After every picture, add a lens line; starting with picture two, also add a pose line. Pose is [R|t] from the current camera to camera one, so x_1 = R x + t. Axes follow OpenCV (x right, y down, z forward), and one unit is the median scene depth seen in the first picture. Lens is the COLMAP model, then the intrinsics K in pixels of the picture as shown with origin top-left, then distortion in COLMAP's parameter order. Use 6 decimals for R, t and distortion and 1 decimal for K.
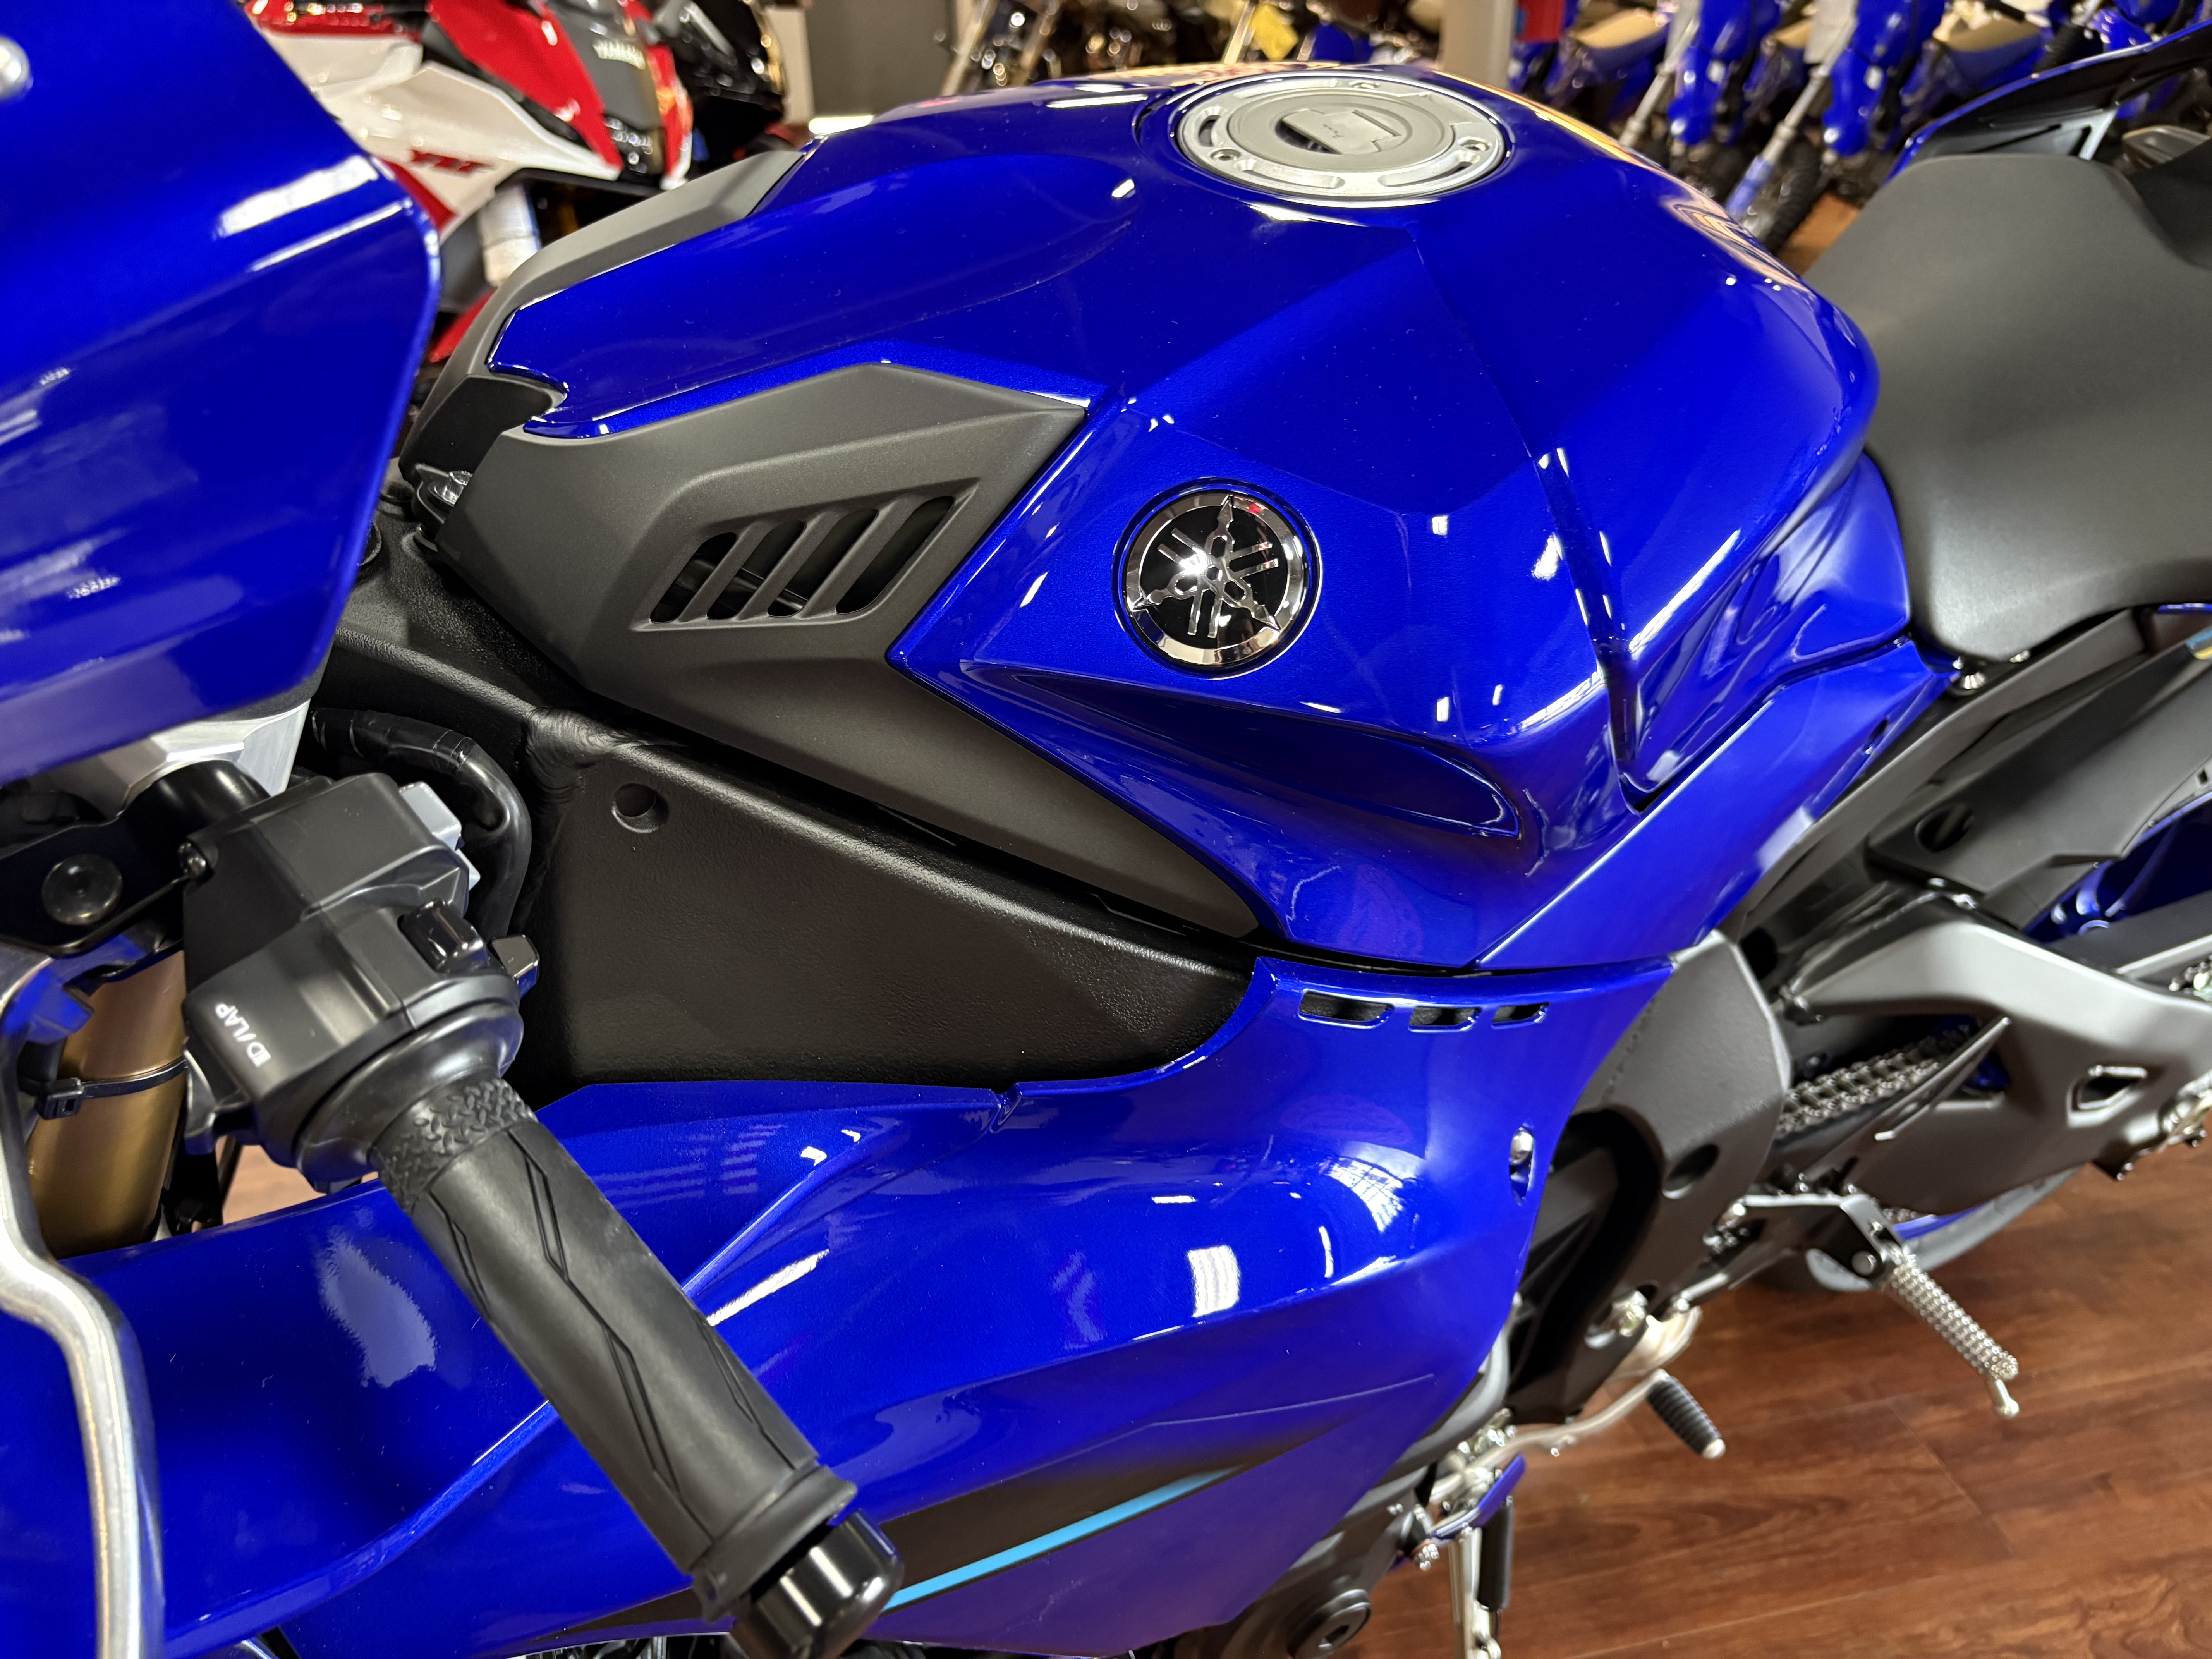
lens RADIAL K [[1679.1, 0, 1101.5], [0, 1679.1, 823.3], [0, 0, 1]] dist [0.075408, -0.077578]
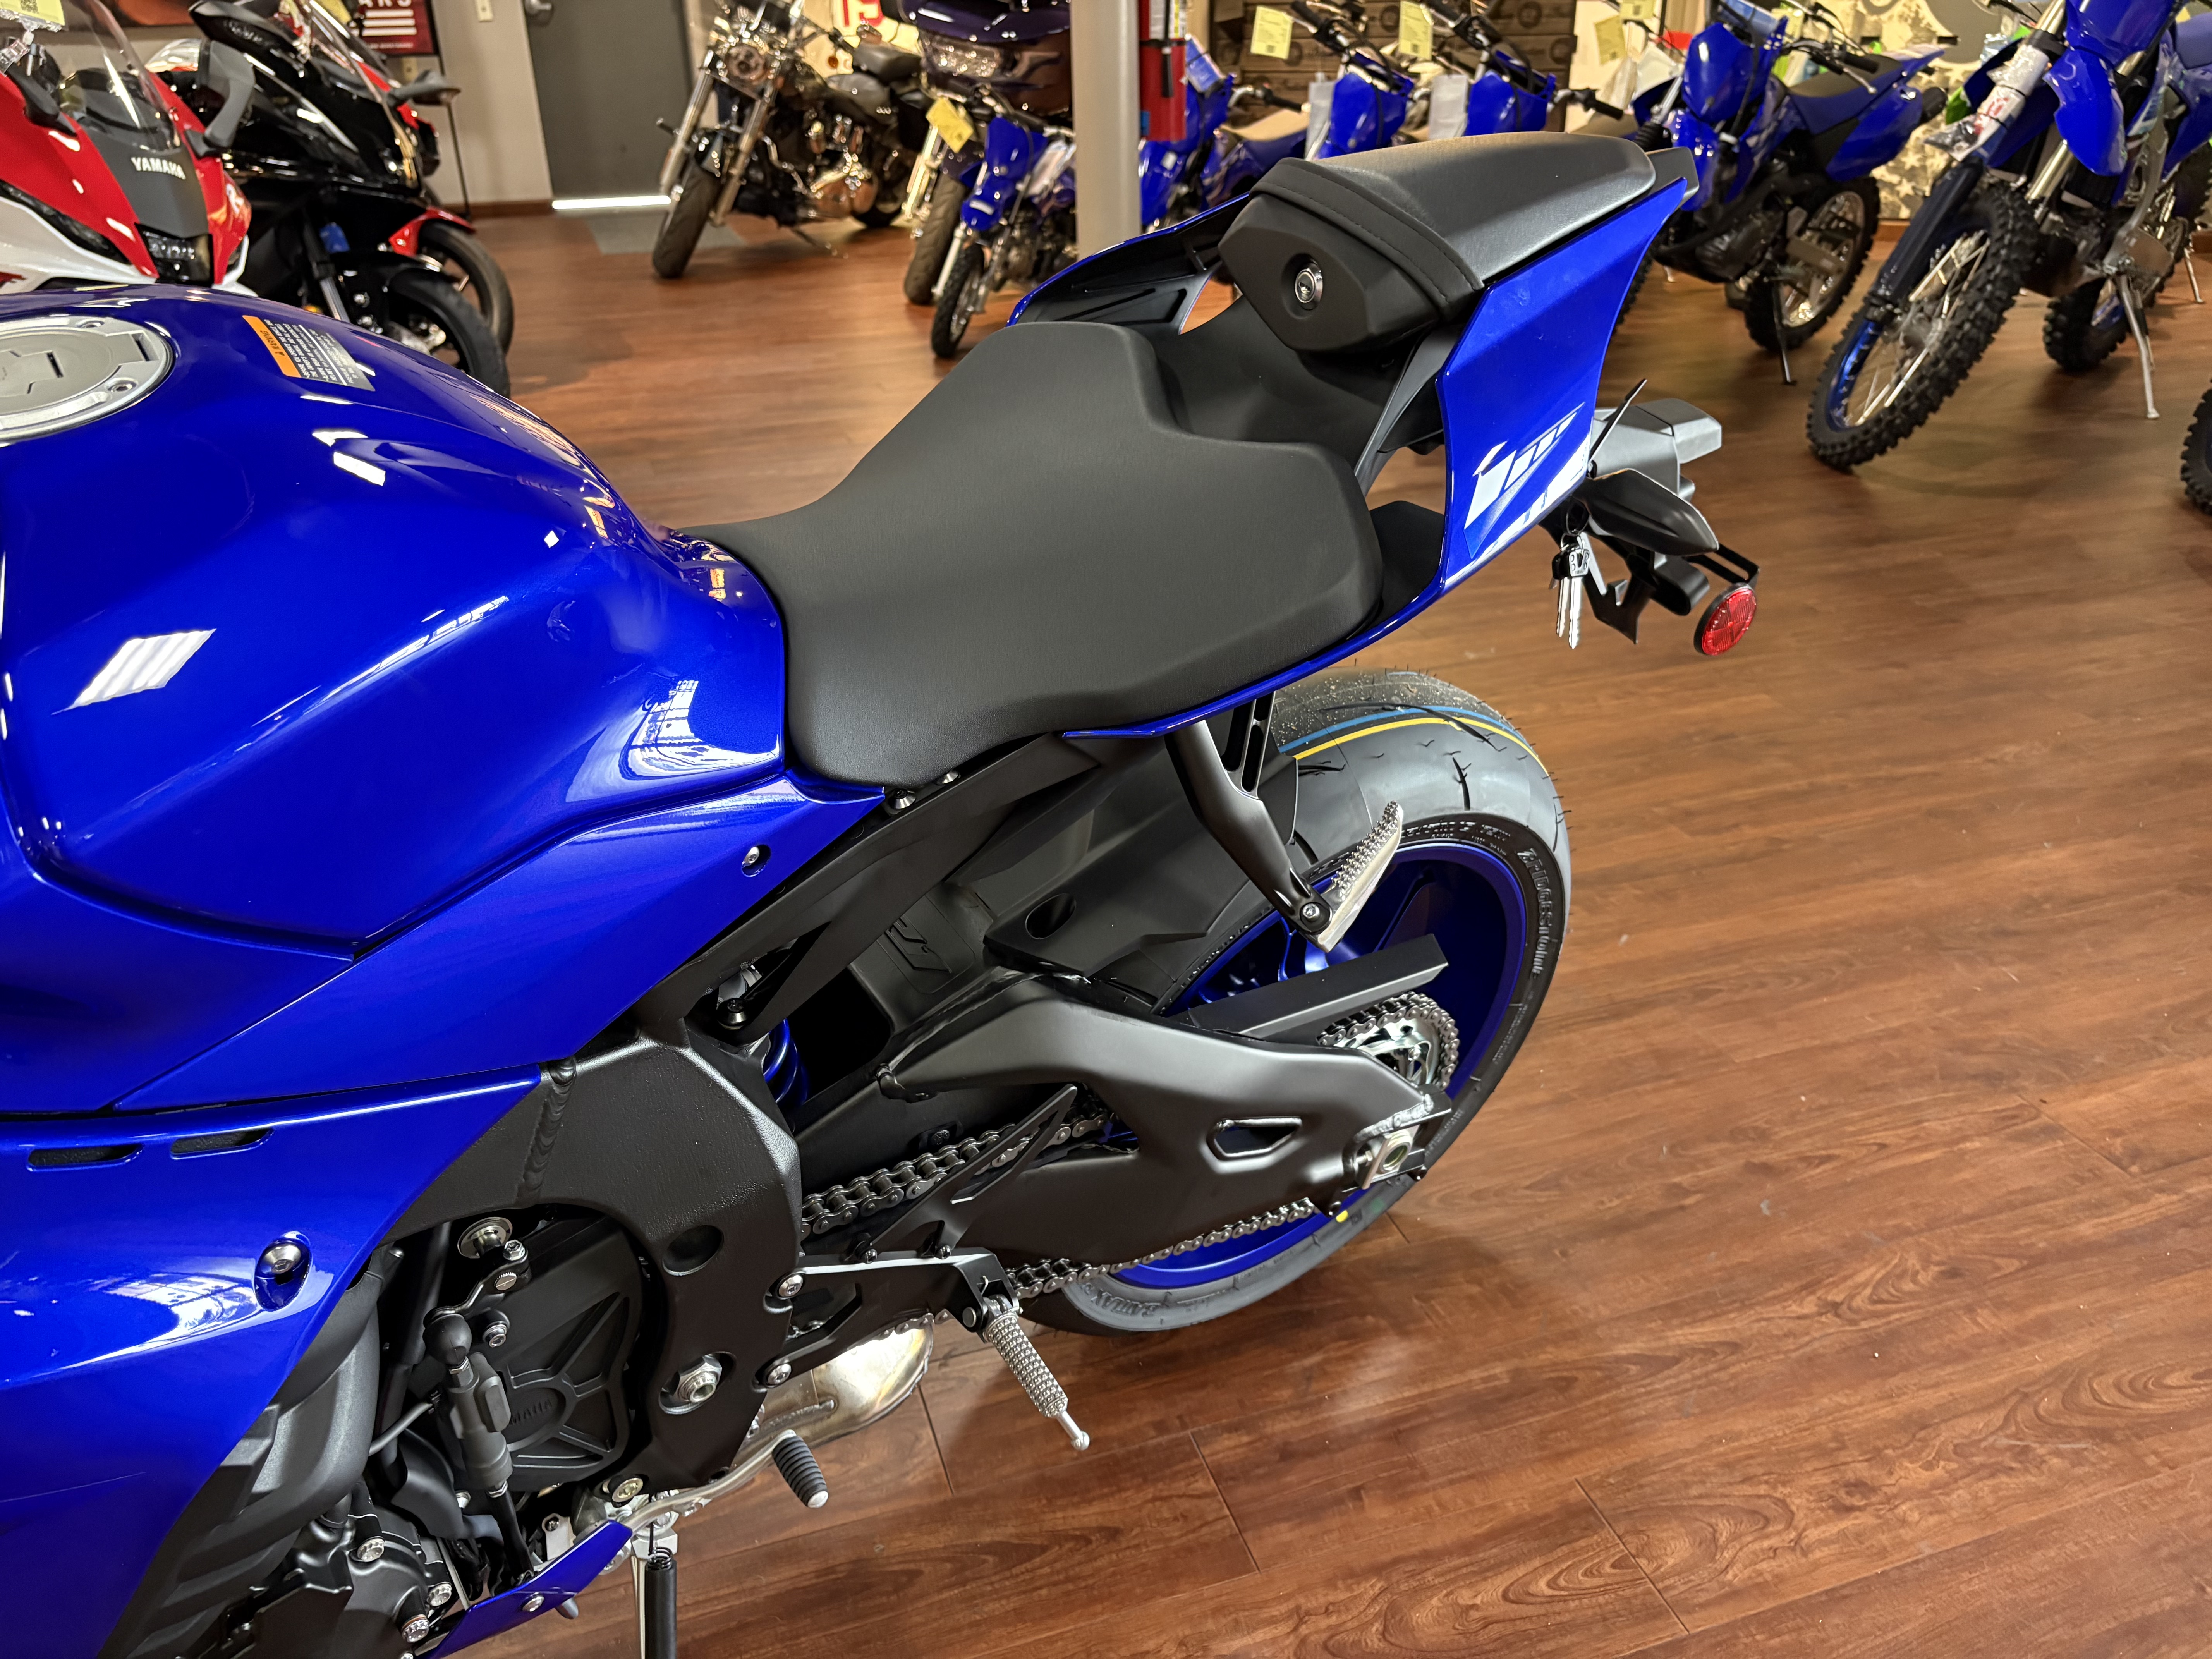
lens RADIAL K [[1677.4, 0, 1106.5], [0, 1677.4, 819.8], [0, 0, 1]] dist [0.057301, -0.066131]
pose [[0.995391, -0.037194, 0.088399, 0.354009], [0.040064, 0.998719, -0.030920, -0.020132], [-0.087136, 0.034319, 0.995605, -0.083267]]
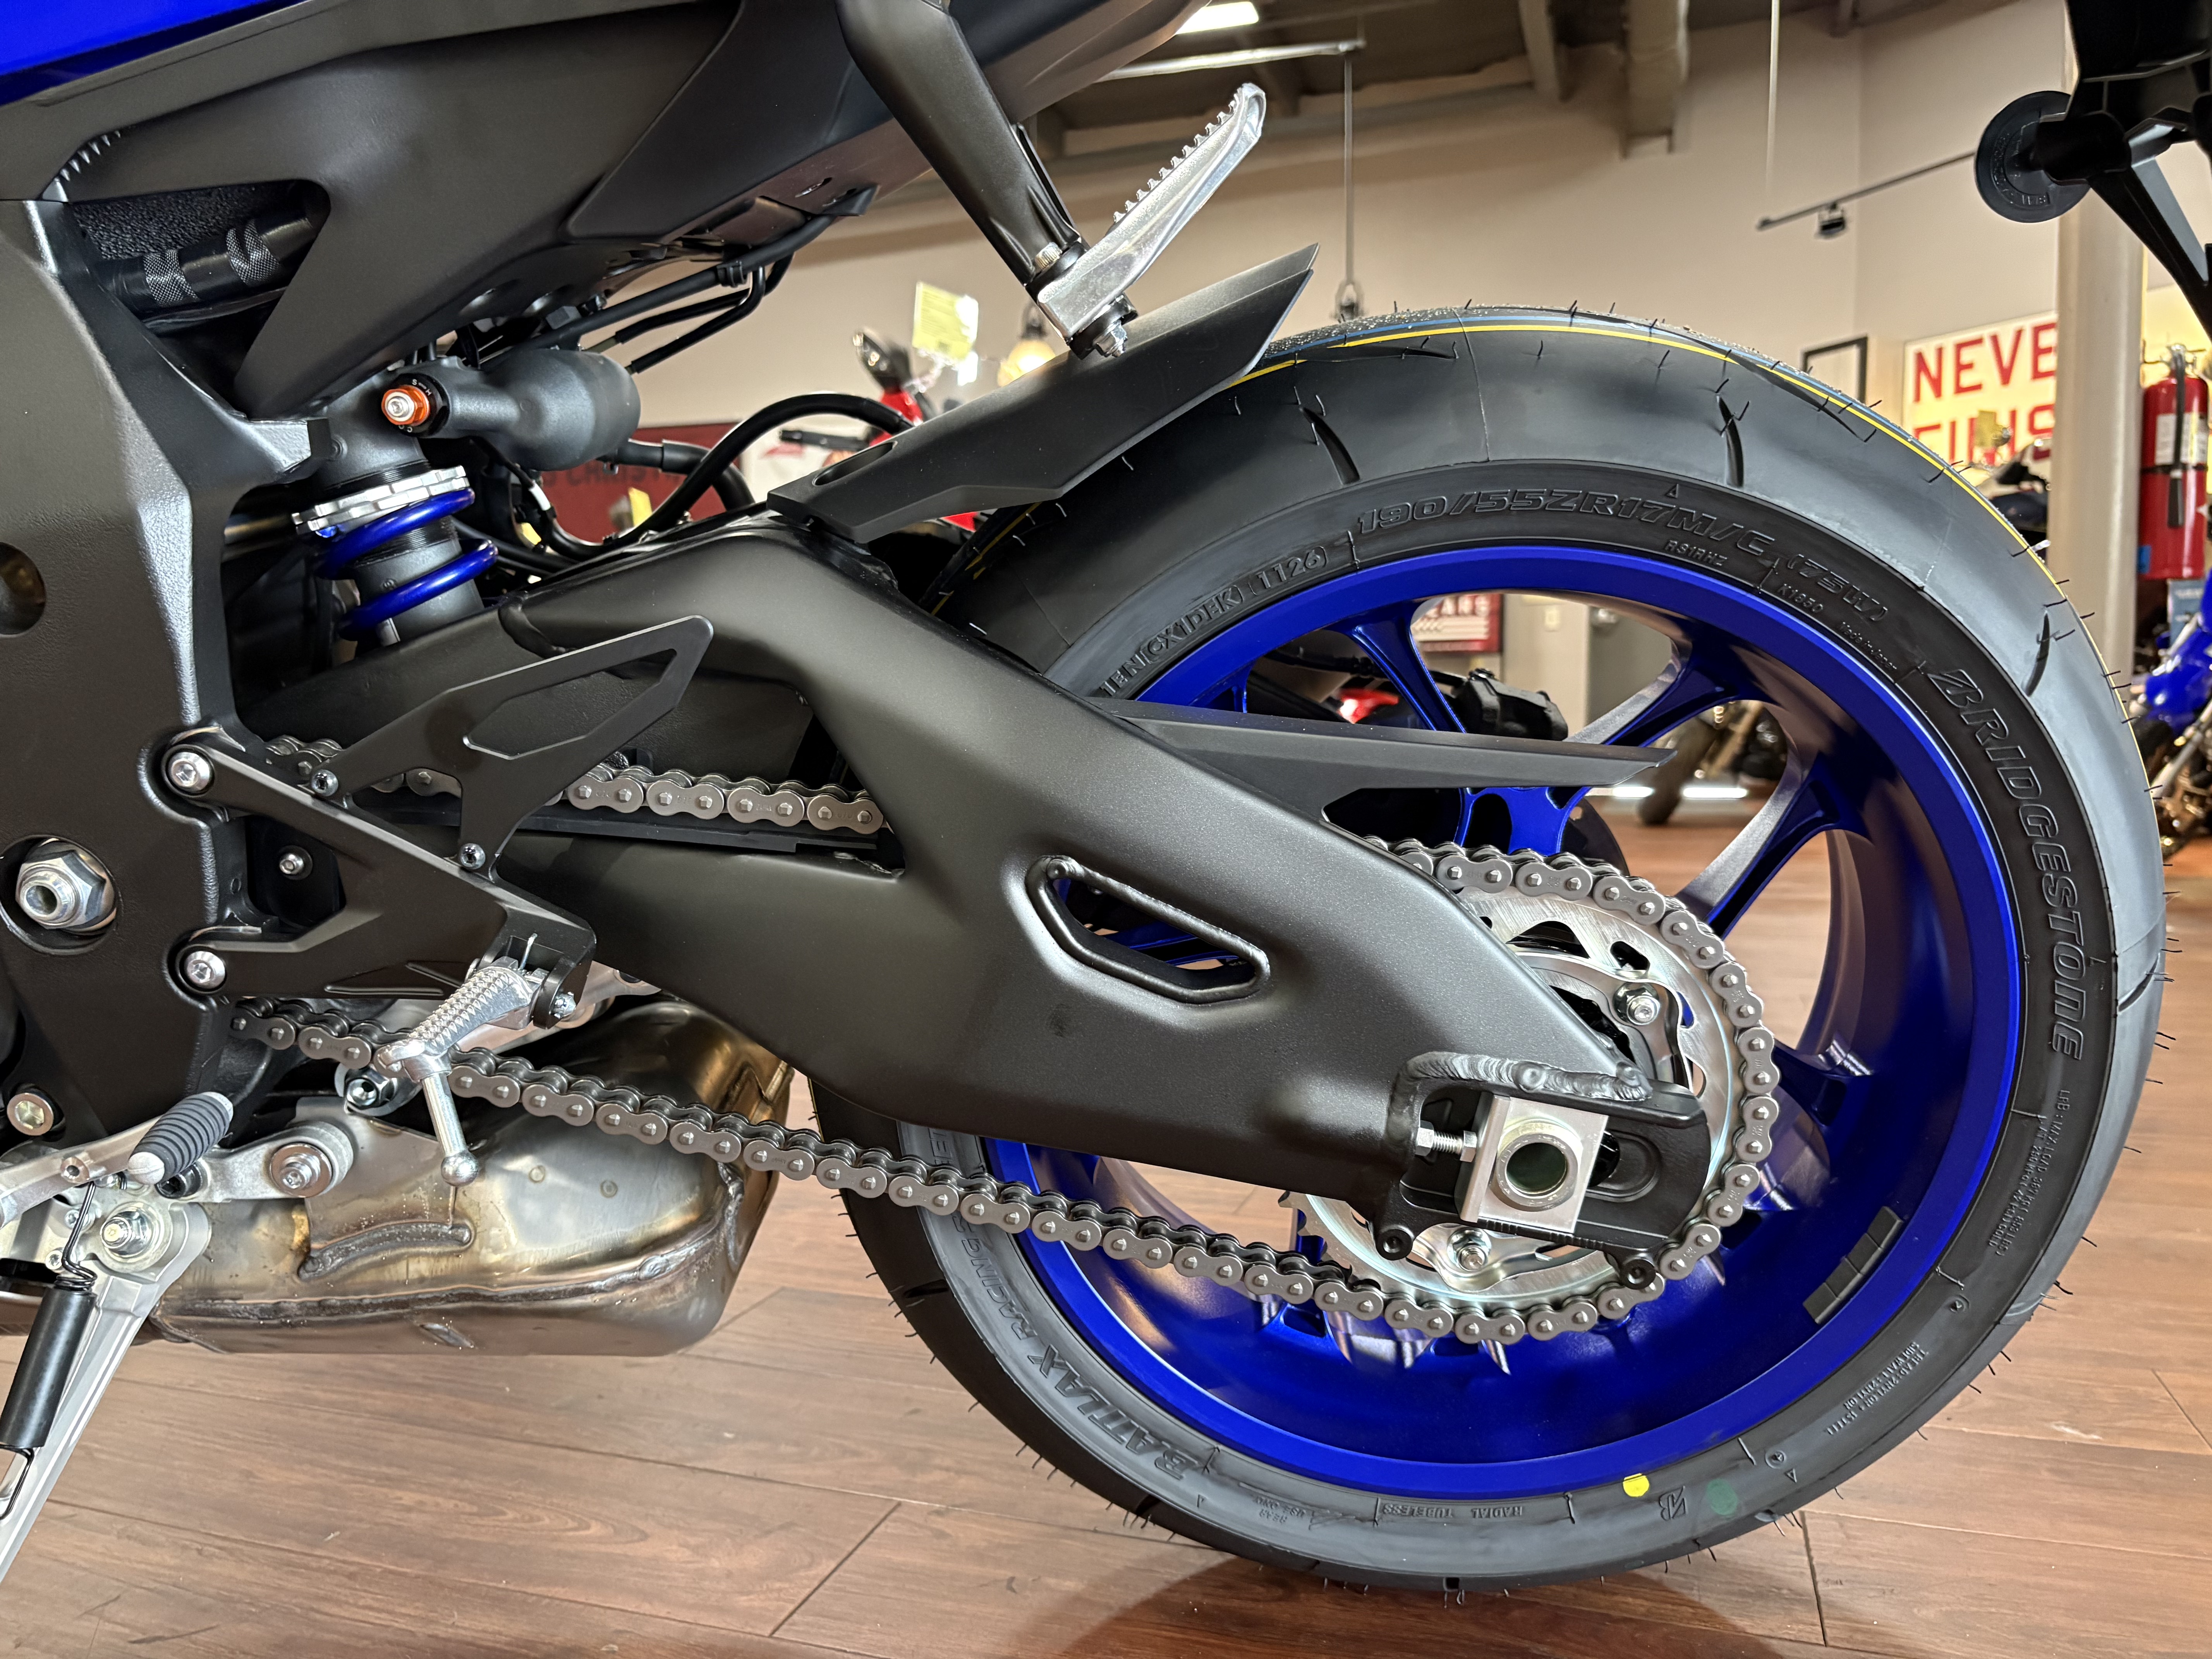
lens RADIAL K [[1677.4, 0, 1106.5], [0, 1677.4, 819.8], [0, 0, 1]] dist [0.057301, -0.066131]
pose [[0.861384, 0.057362, -0.504706, 0.769016], [-0.256288, 0.906940, -0.334330, 0.281880], [0.438560, 0.417336, 0.795924, 0.441059]]
